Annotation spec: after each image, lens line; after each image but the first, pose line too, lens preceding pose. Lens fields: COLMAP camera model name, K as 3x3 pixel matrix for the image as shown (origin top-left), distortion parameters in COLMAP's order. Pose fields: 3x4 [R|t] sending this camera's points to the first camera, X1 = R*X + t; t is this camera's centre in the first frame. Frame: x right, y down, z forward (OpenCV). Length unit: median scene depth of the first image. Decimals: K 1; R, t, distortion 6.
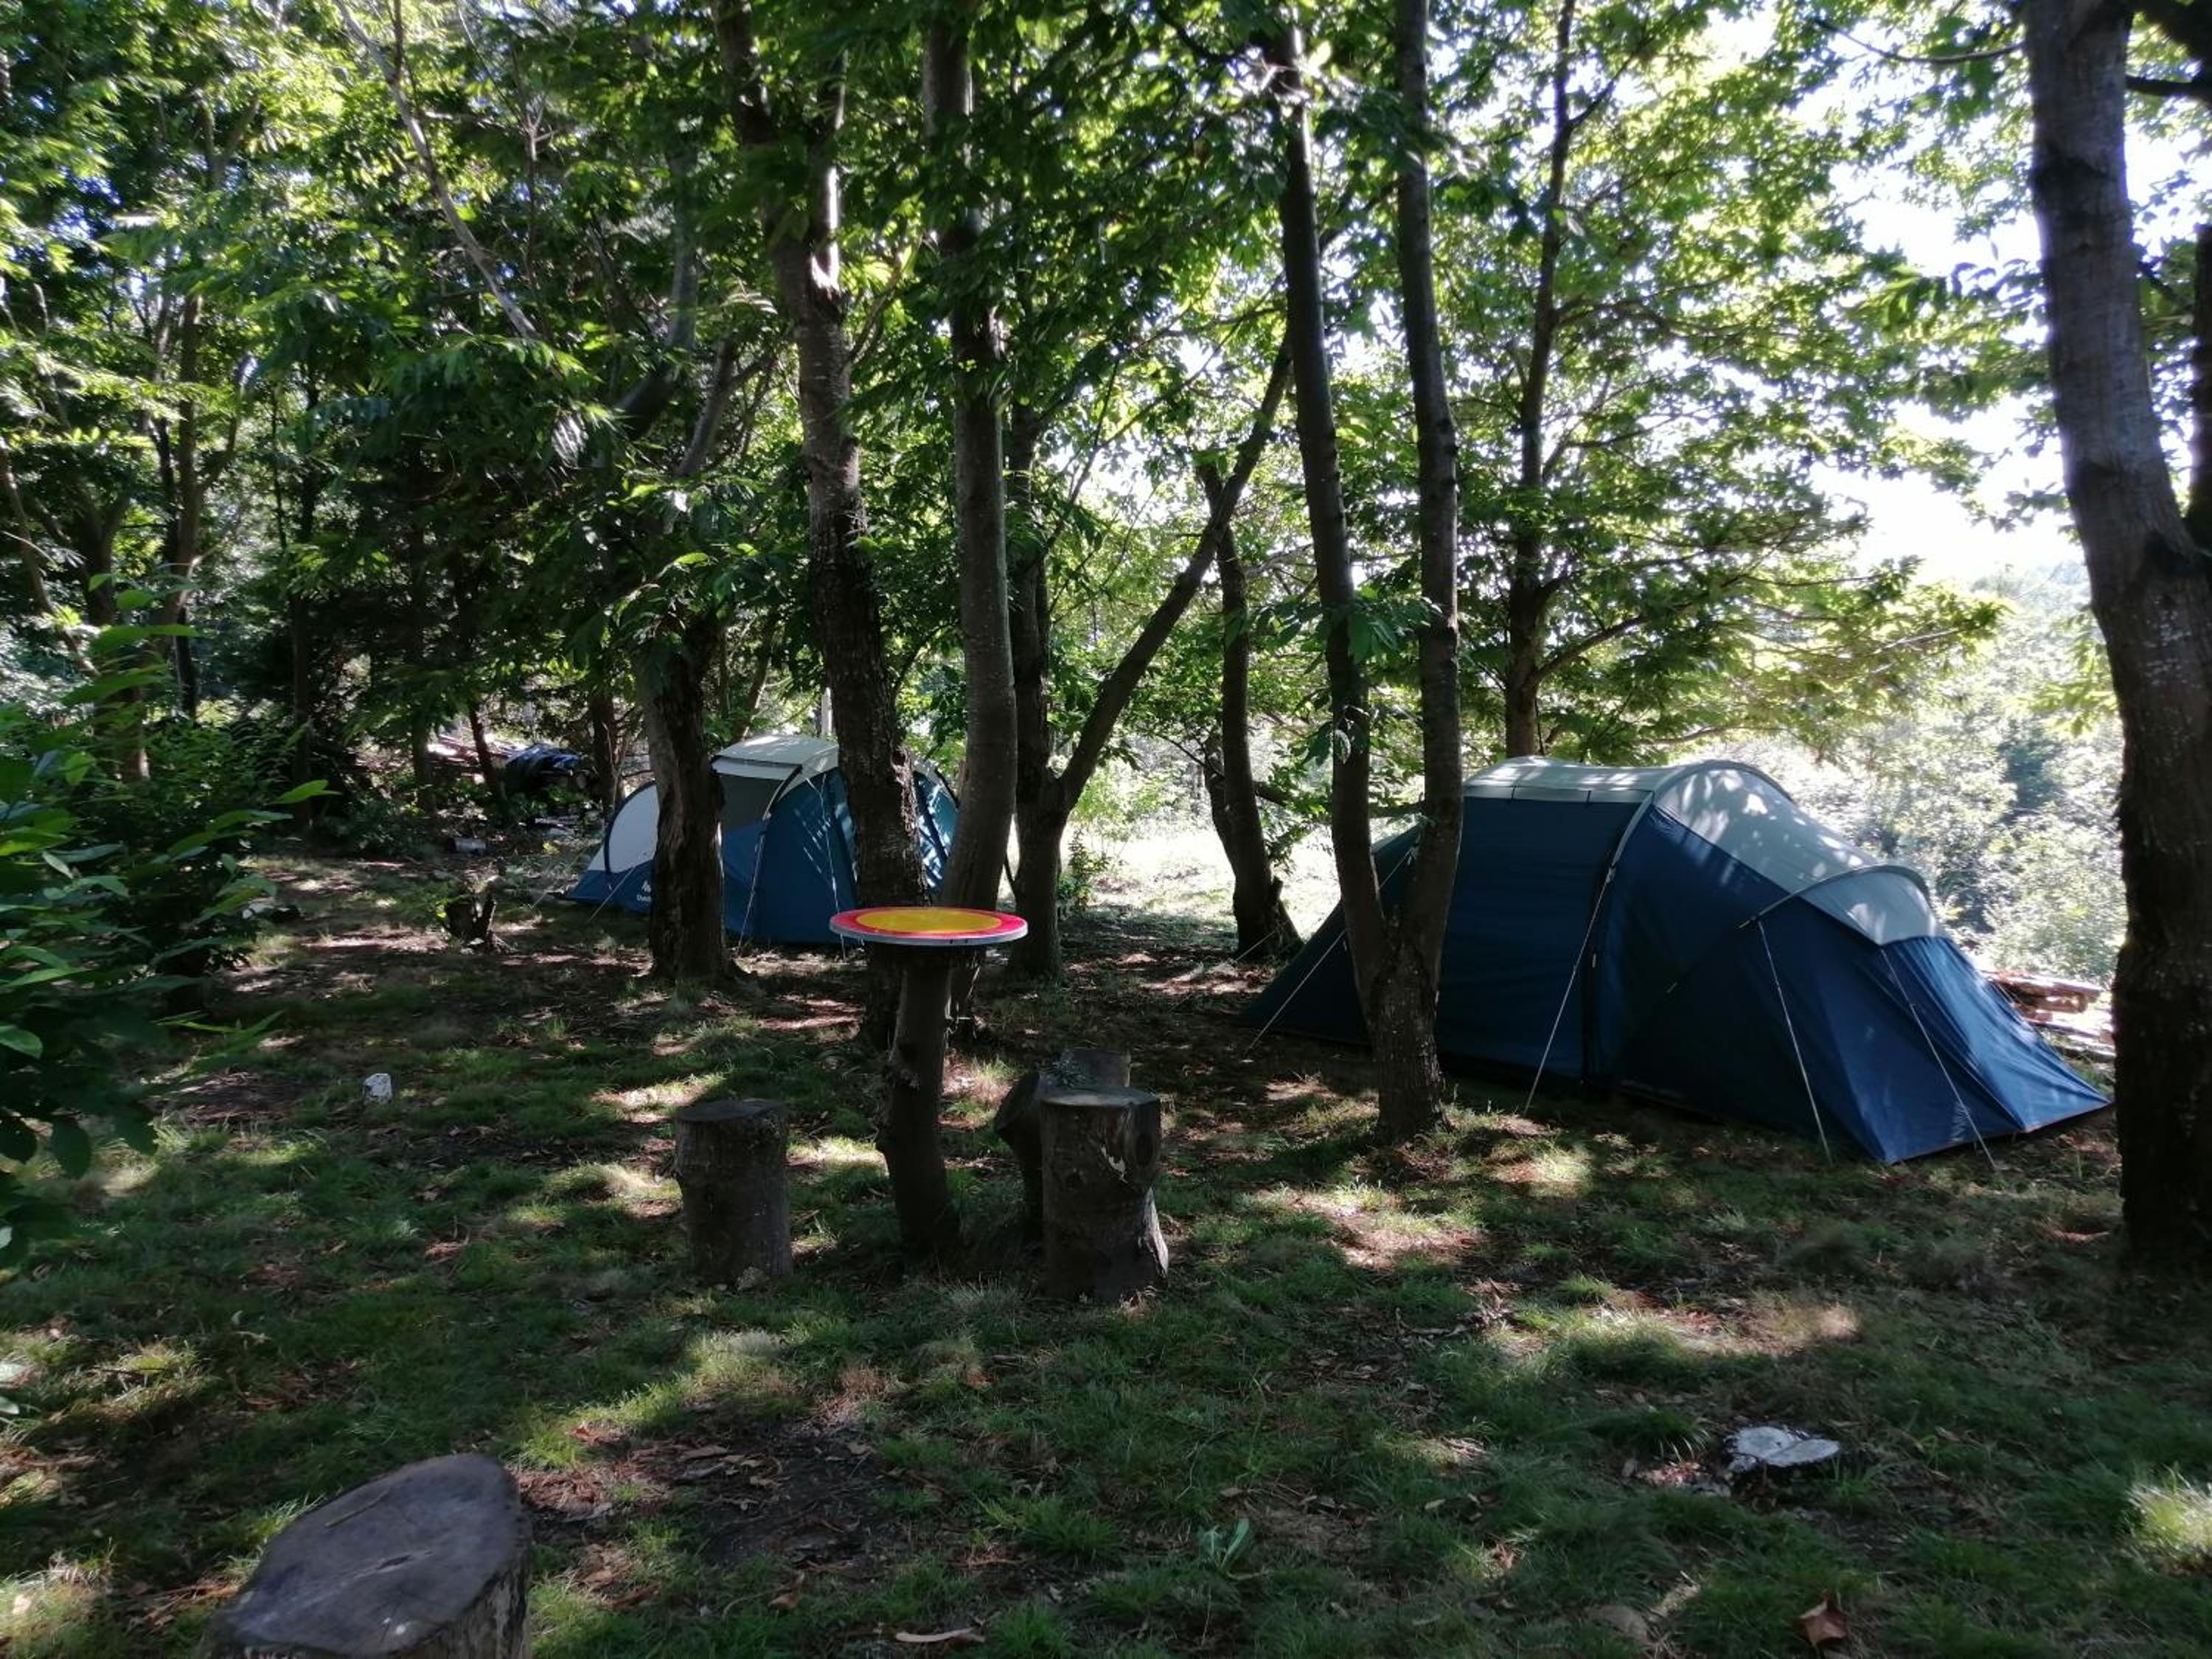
lens RADIAL K [[1632.4, 0, 1106.0], [0, 1632.4, 829.5], [0, 0, 1]] dist [0.001210, -0.001928]
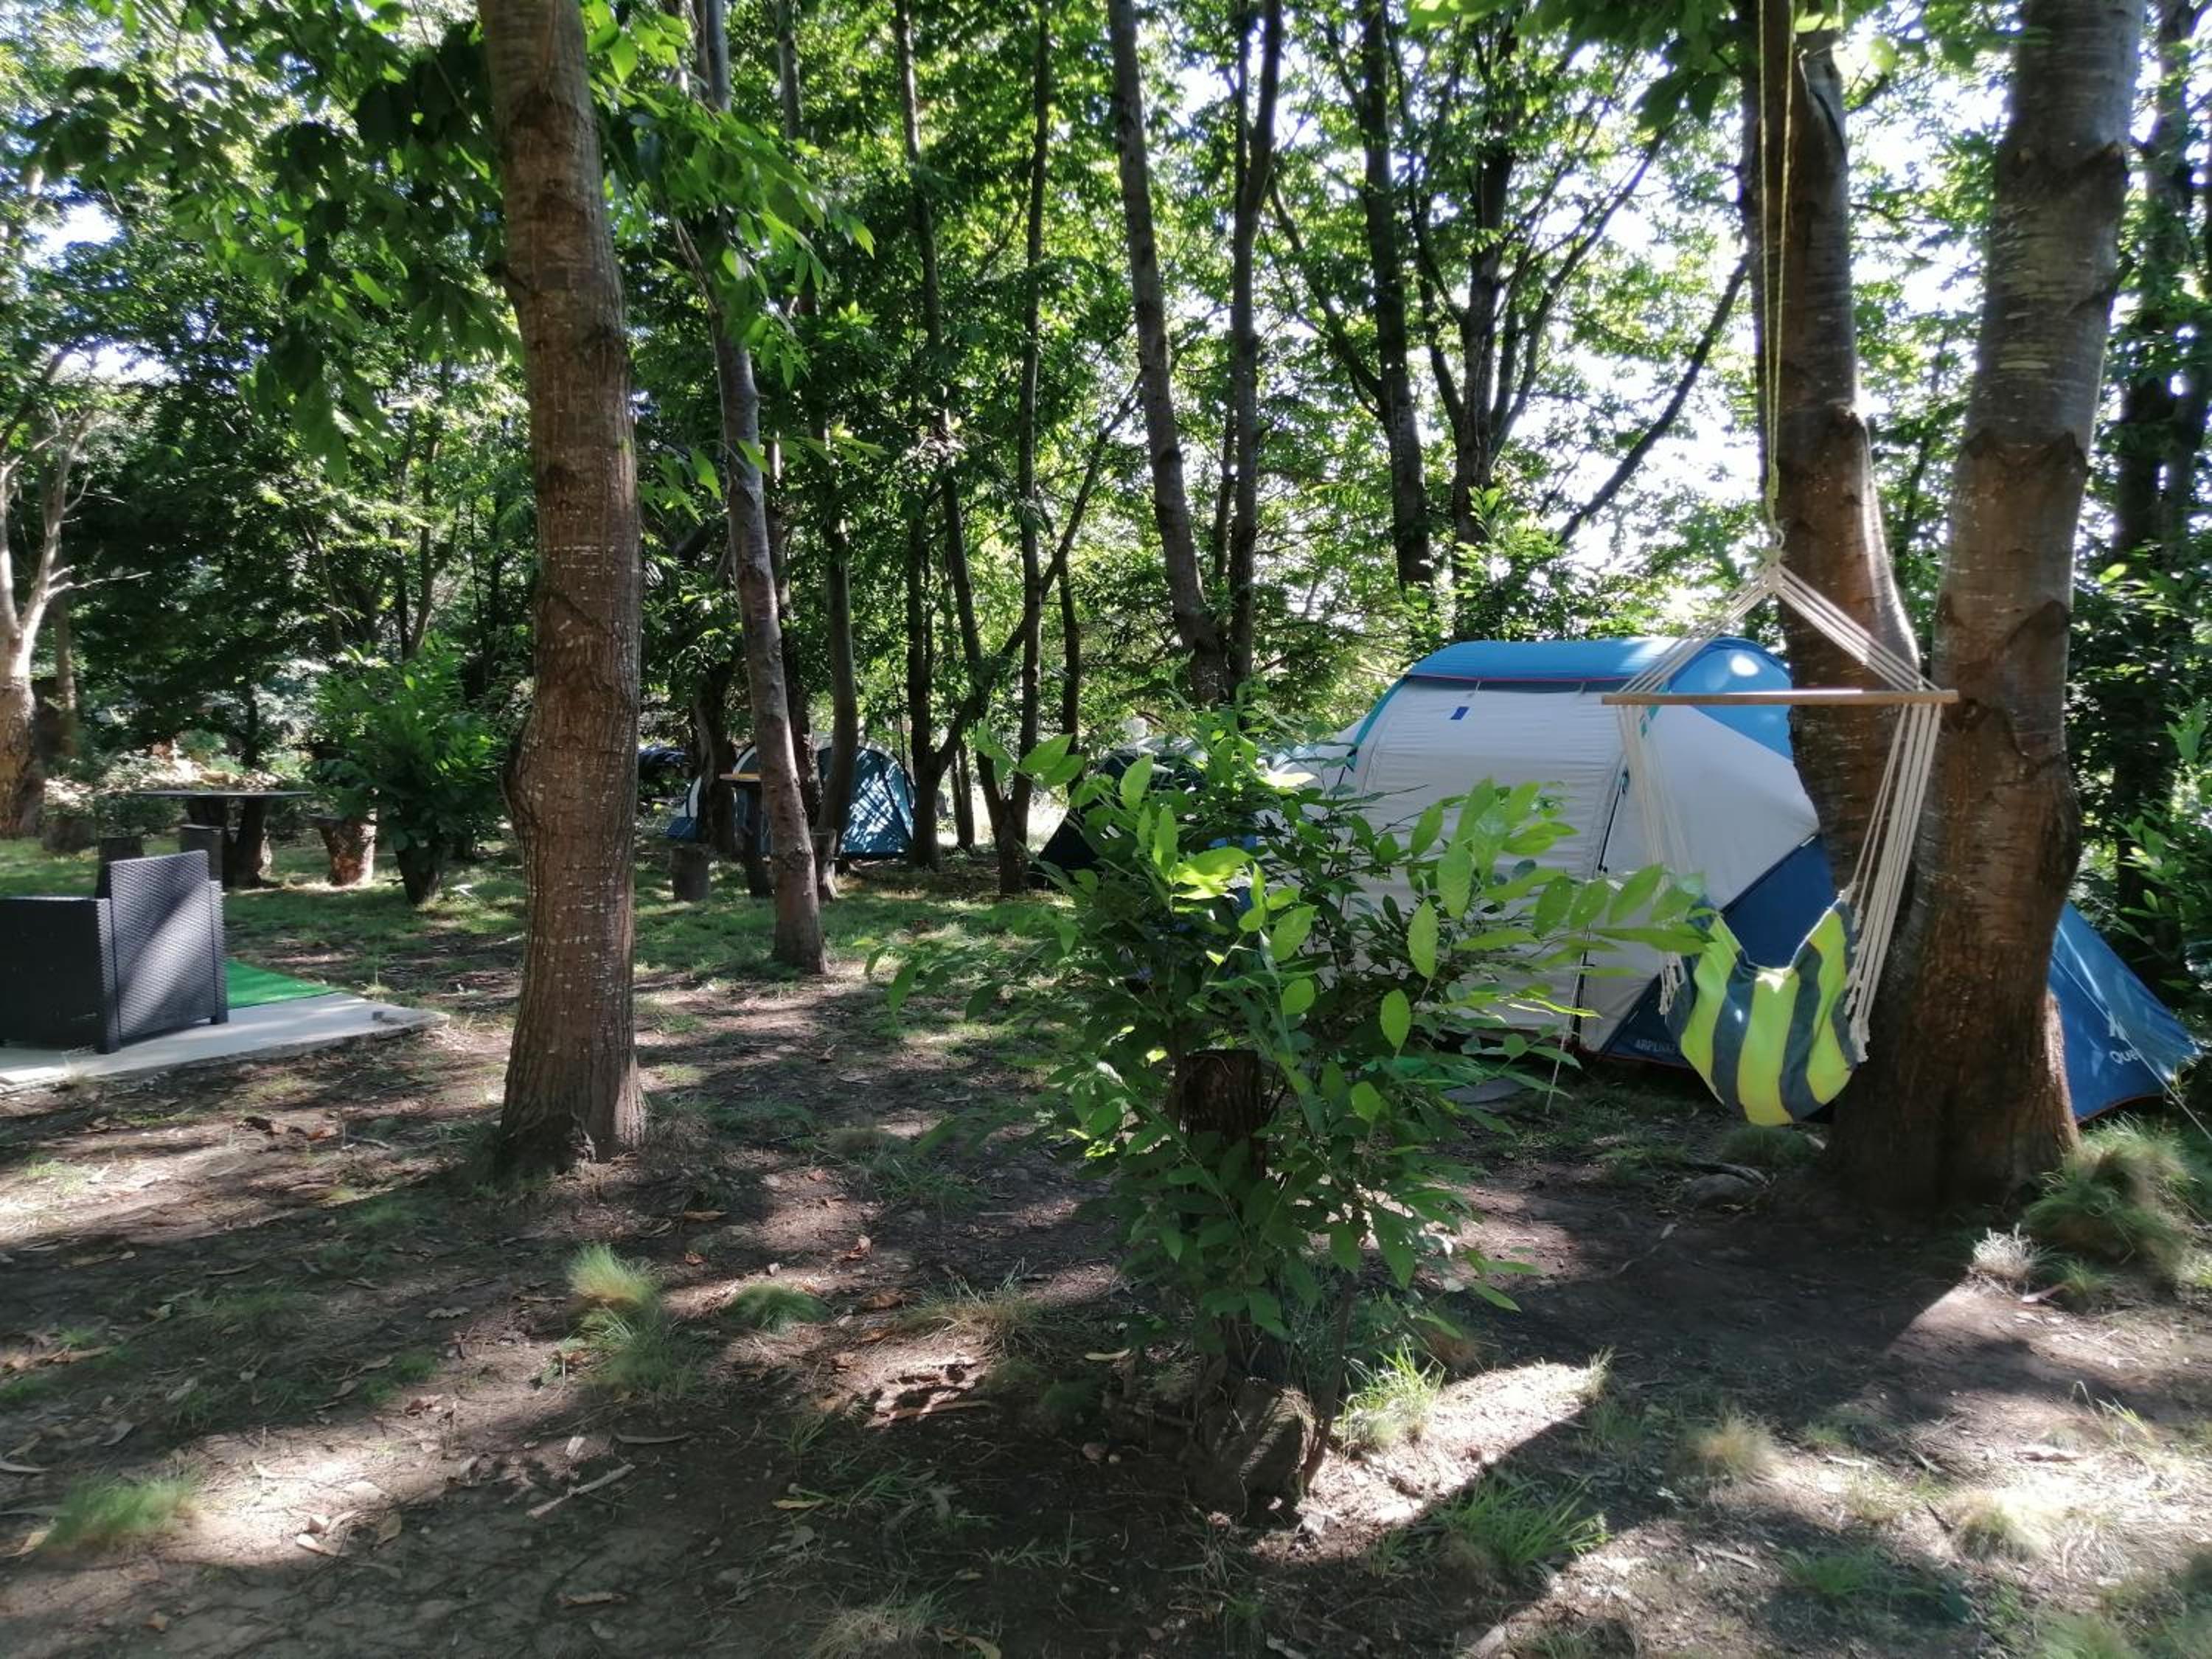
lens RADIAL K [[1632.4, 0, 1106.0], [0, 1632.4, 829.5], [0, 0, 1]] dist [0.001210, -0.001928]
pose [[0.997290, 0.006371, -0.073300, 0.346726], [-0.007280, 0.999900, -0.012139, 0.088774], [0.073215, 0.012640, 0.997236, -0.882953]]
